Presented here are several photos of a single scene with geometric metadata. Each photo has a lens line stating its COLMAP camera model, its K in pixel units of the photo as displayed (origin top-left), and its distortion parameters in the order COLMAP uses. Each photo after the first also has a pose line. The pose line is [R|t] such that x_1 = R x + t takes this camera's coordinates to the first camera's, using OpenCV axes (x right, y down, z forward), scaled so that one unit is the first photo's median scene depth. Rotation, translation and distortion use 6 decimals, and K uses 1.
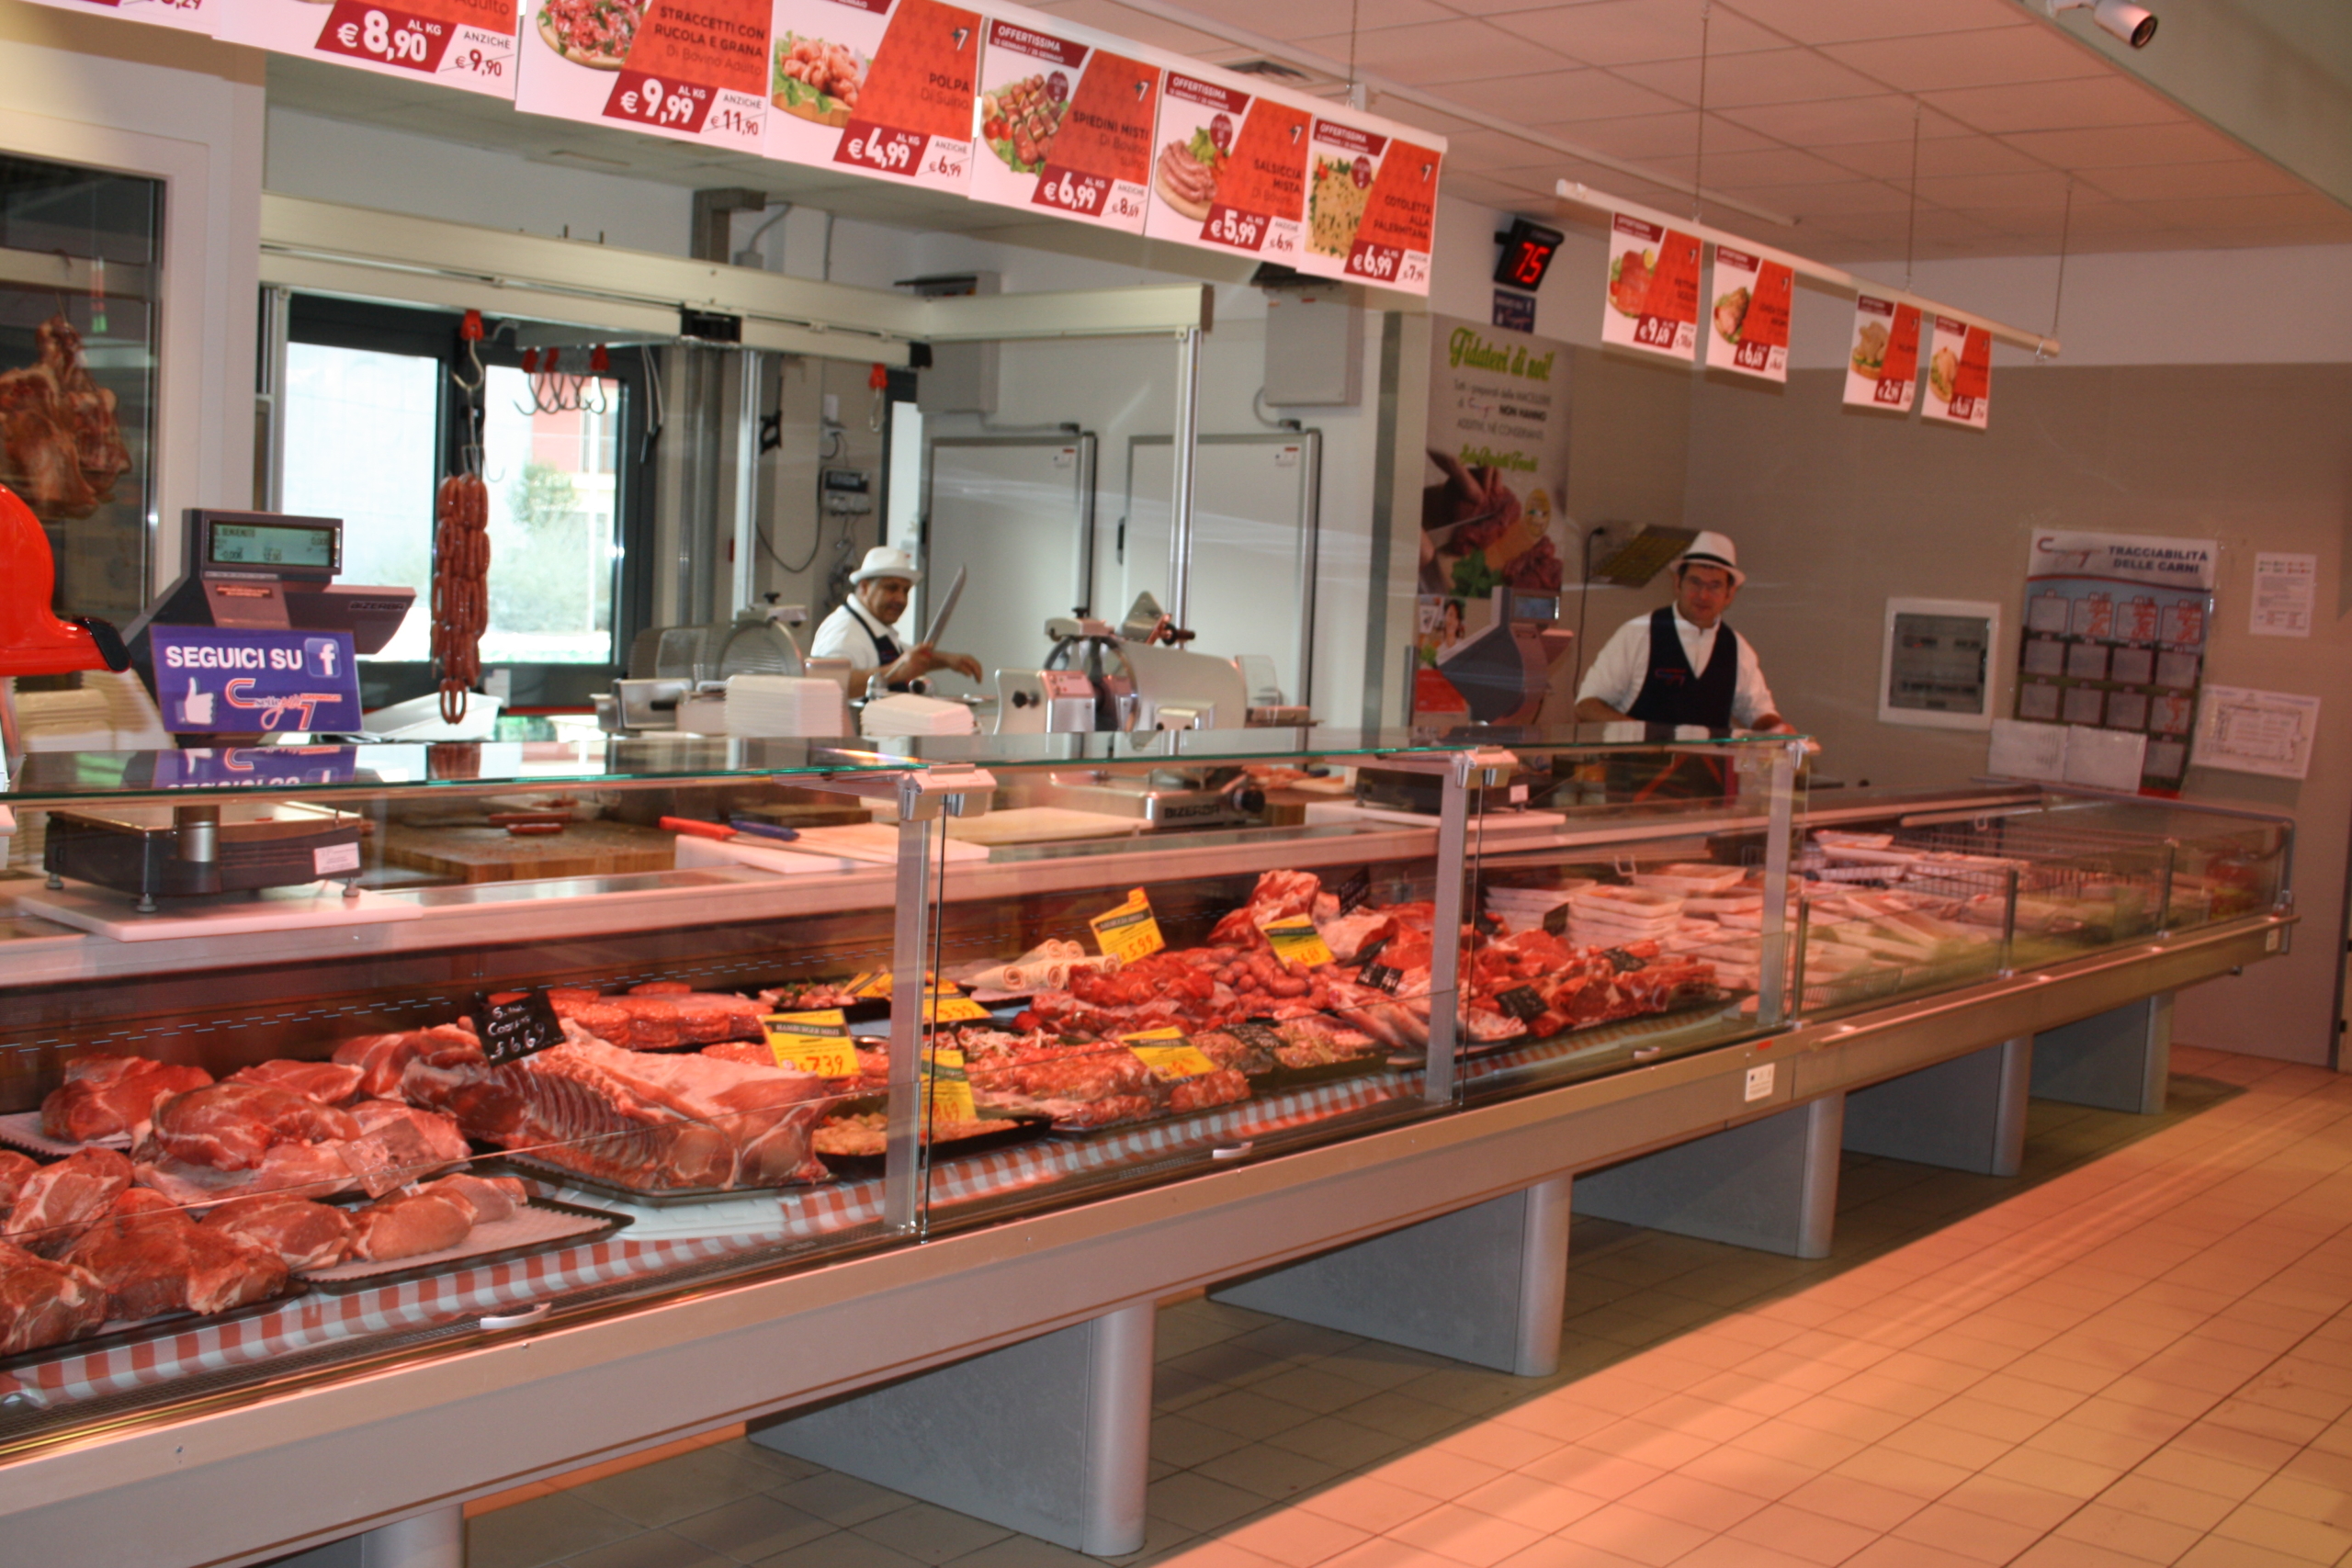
lens RADIAL K [[2653.7, 0, 1176.0], [0, 2653.7, 784.0], [0, 0, 1]] dist [0.001869, 0.023422]
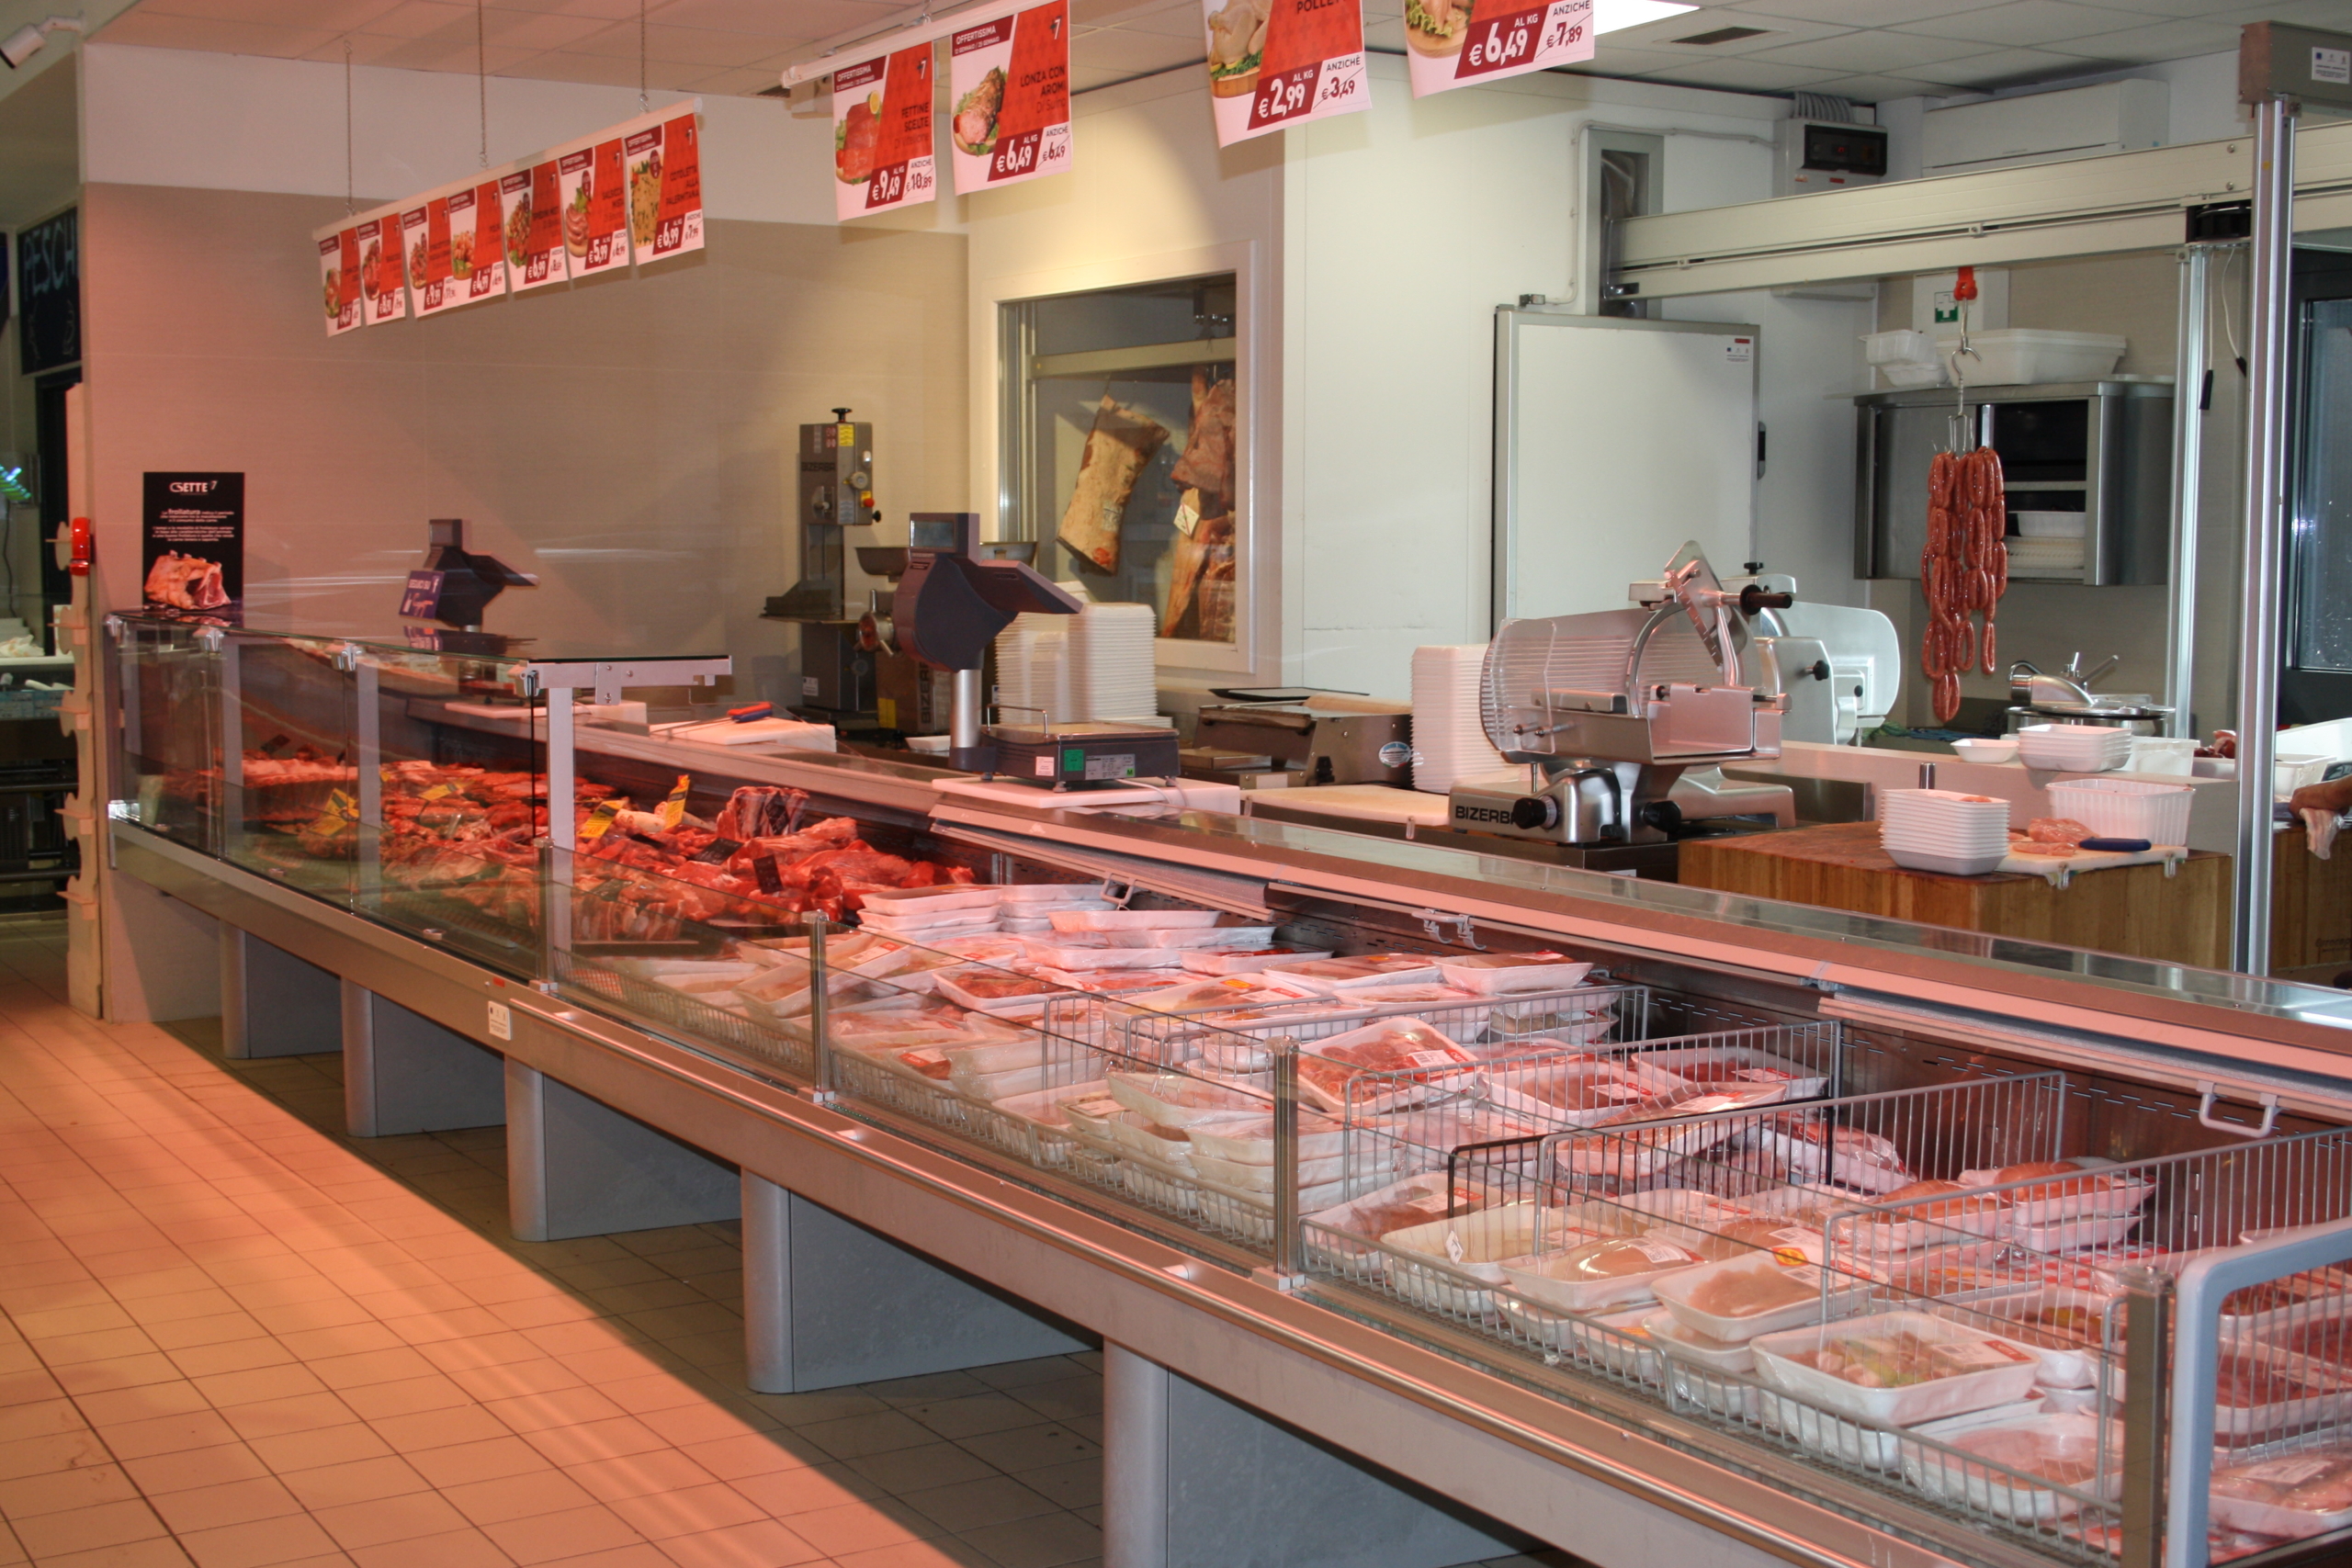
lens RADIAL K [[2852.7, 0, 1176.0], [0, 2852.7, 784.0], [0, 0, 1]] dist [0.004063, -0.018747]
pose [[-0.361753, 0.030052, -0.931789, 1.009012], [-0.085456, 0.994204, 0.065242, -0.055803], [0.928349, 0.103229, -0.357088, 1.476120]]
